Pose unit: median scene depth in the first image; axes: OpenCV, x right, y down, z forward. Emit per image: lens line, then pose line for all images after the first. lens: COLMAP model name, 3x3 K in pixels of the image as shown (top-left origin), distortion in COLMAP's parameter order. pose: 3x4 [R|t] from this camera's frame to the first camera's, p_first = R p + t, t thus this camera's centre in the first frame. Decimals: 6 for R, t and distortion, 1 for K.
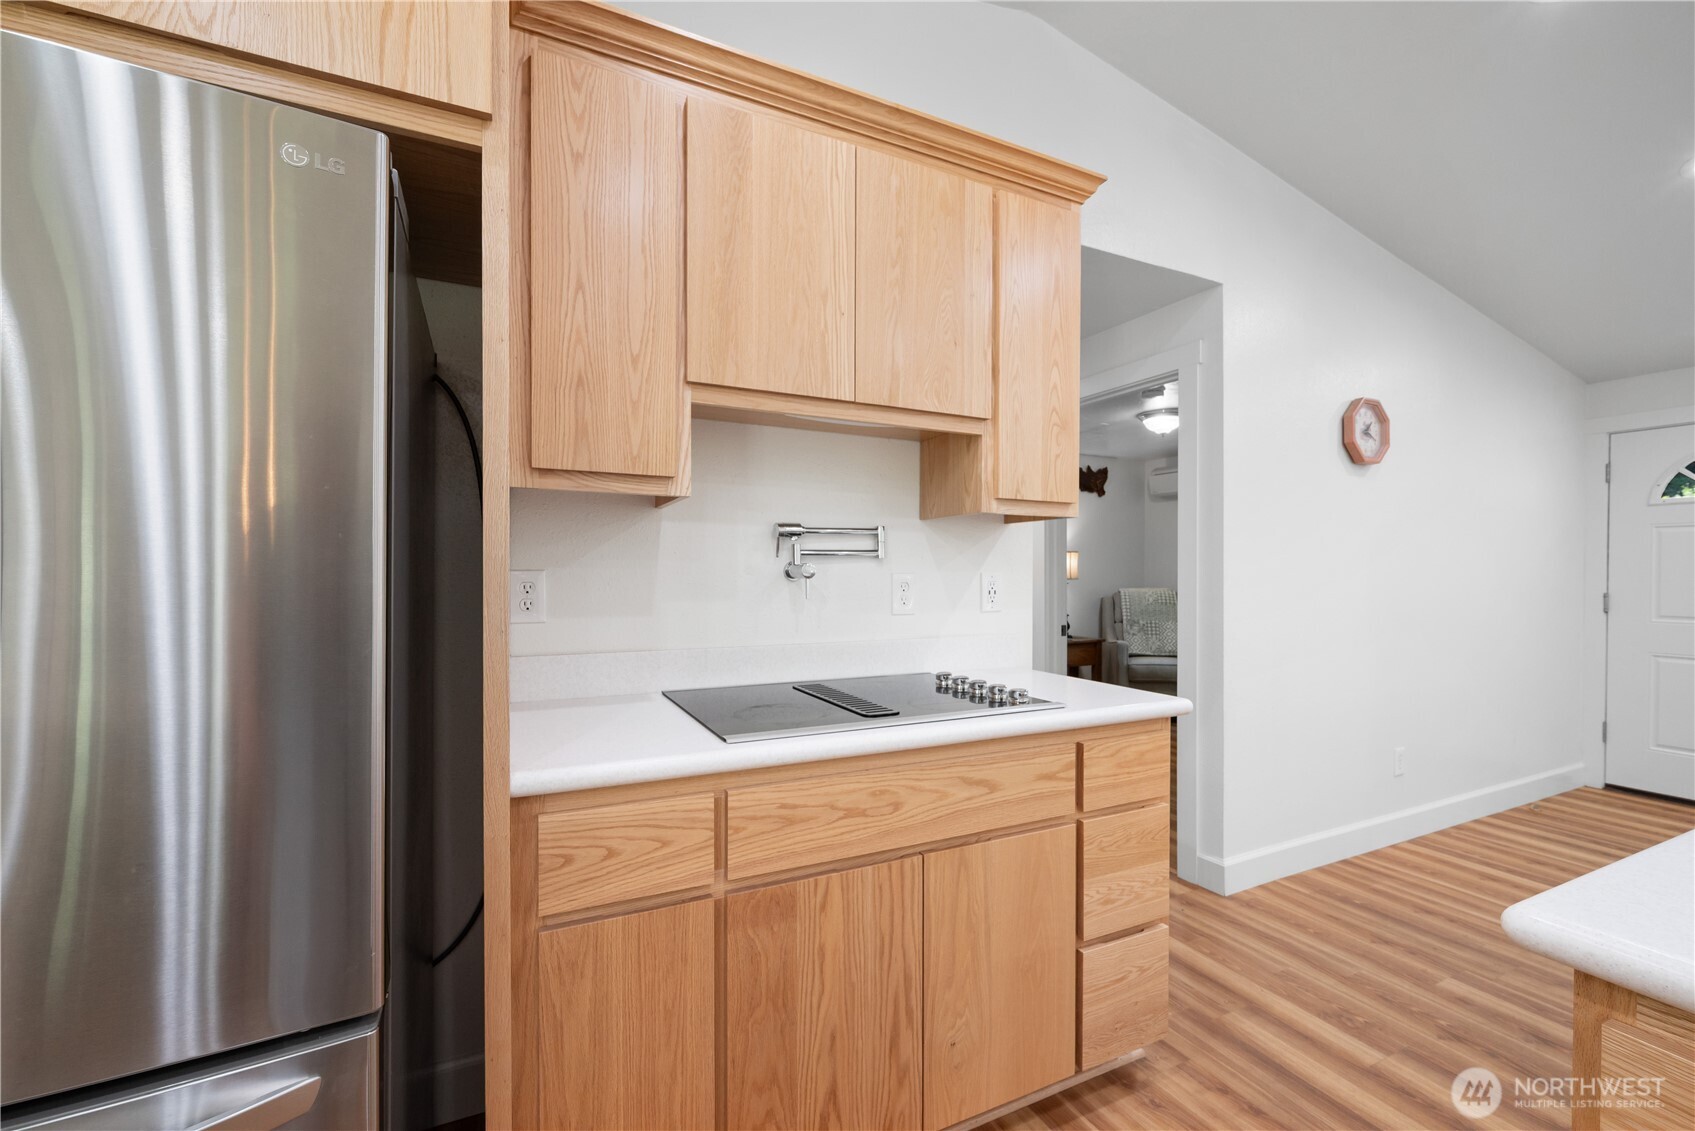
lens RADIAL K [[707.6, 0, 855.7], [0, 707.6, 578.5], [0, 0, 1]] dist [-0.003016, -0.000164]
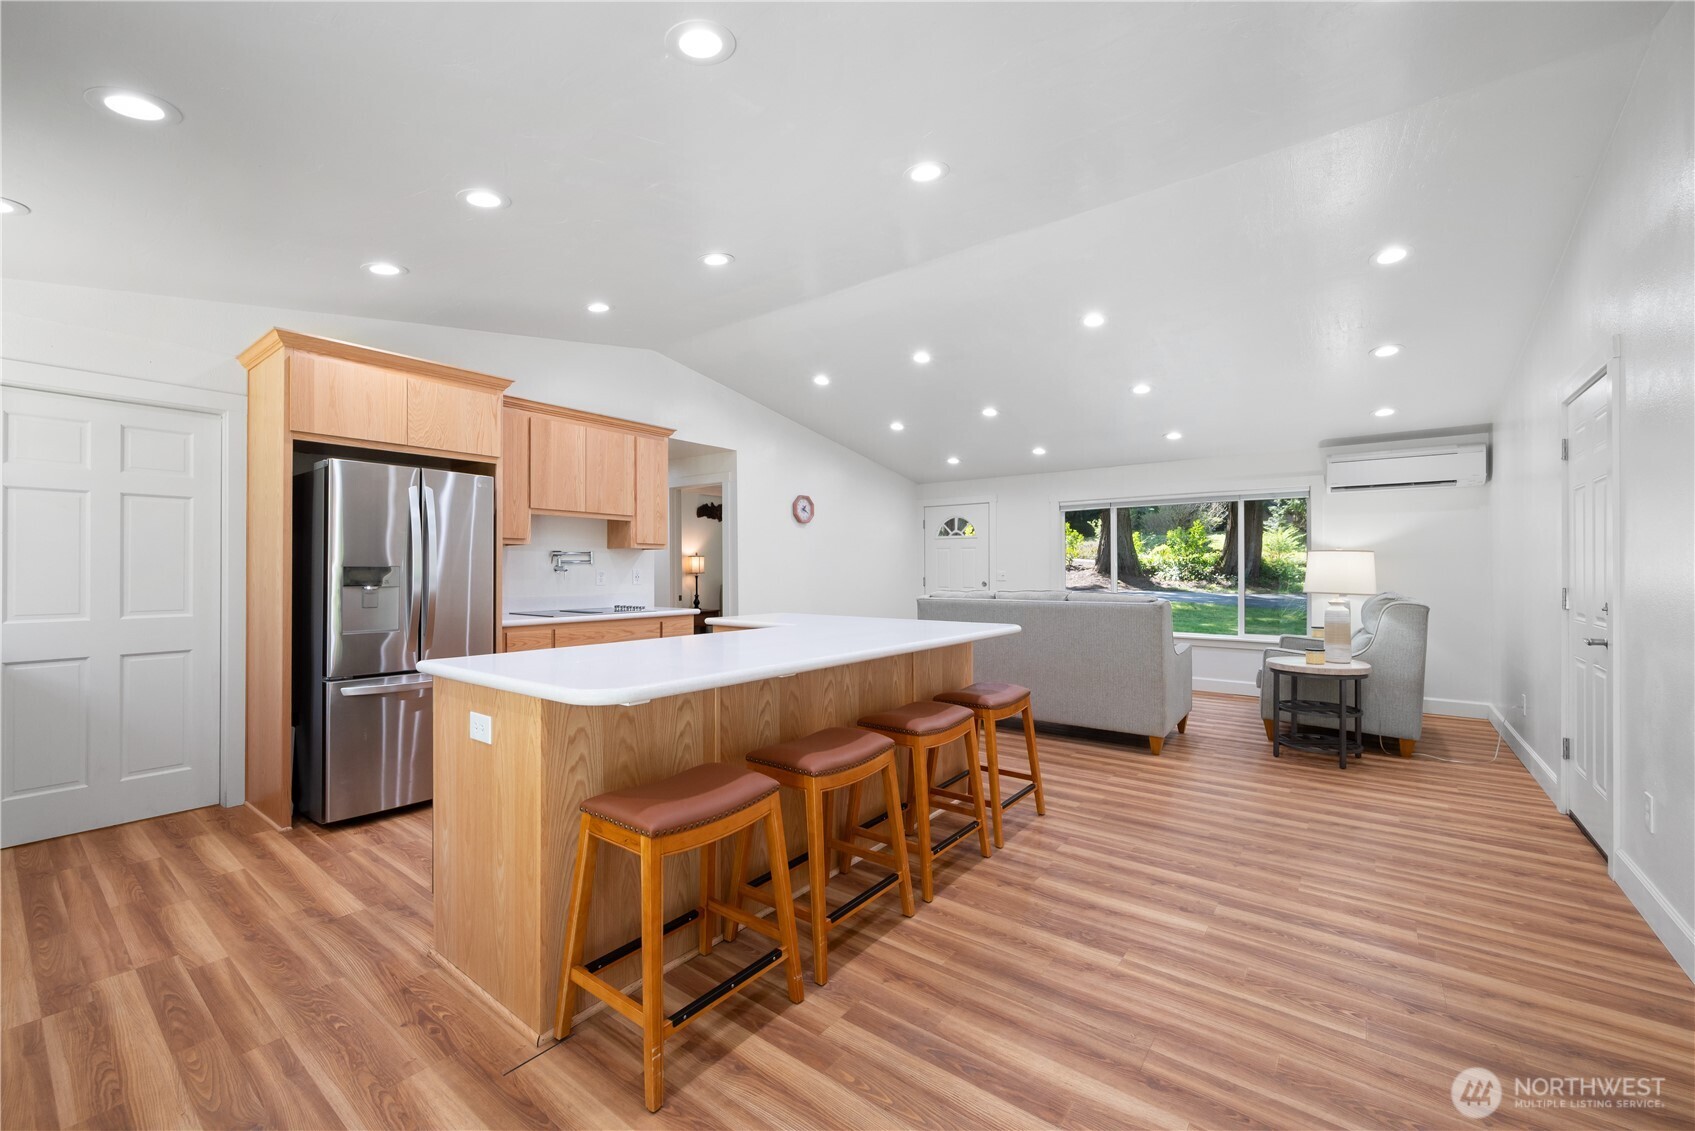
lens RADIAL K [[668.6, 0, 847.6], [0, 668.6, 569.2], [0, 0, 1]] dist [0.000086, -0.000171]
pose [[0.896197, -0.002672, 0.443649, -0.206166], [0.006659, 0.999950, -0.007430, 0.015446], [-0.443607, 0.009613, 0.896170, -1.576049]]
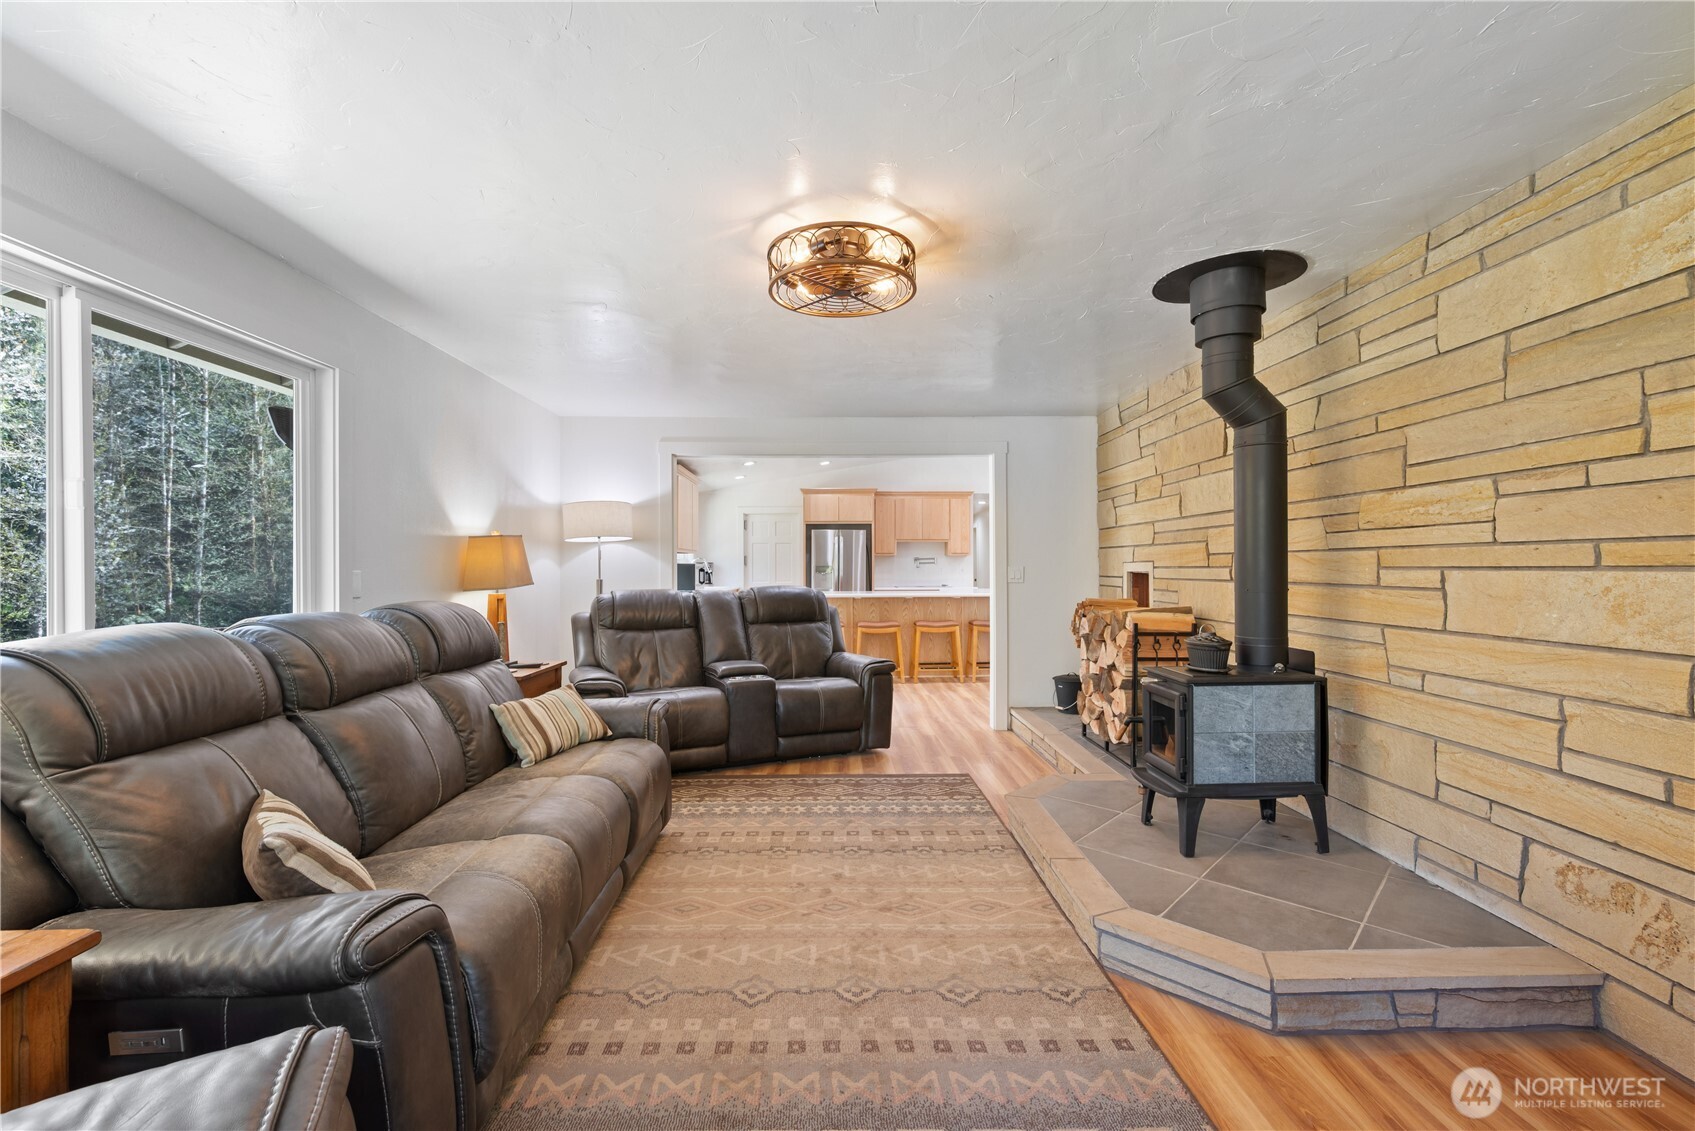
lens RADIAL K [[707.6, 0, 847.3], [0, 707.6, 567.2], [0, 0, 1]] dist [-0.003016, -0.000164]
pose [[0.908083, -0.006072, -0.418746, 1.577339], [0.003986, 0.999975, -0.005857, 0.026700], [0.418771, 0.003649, 0.908085, -3.893375]]
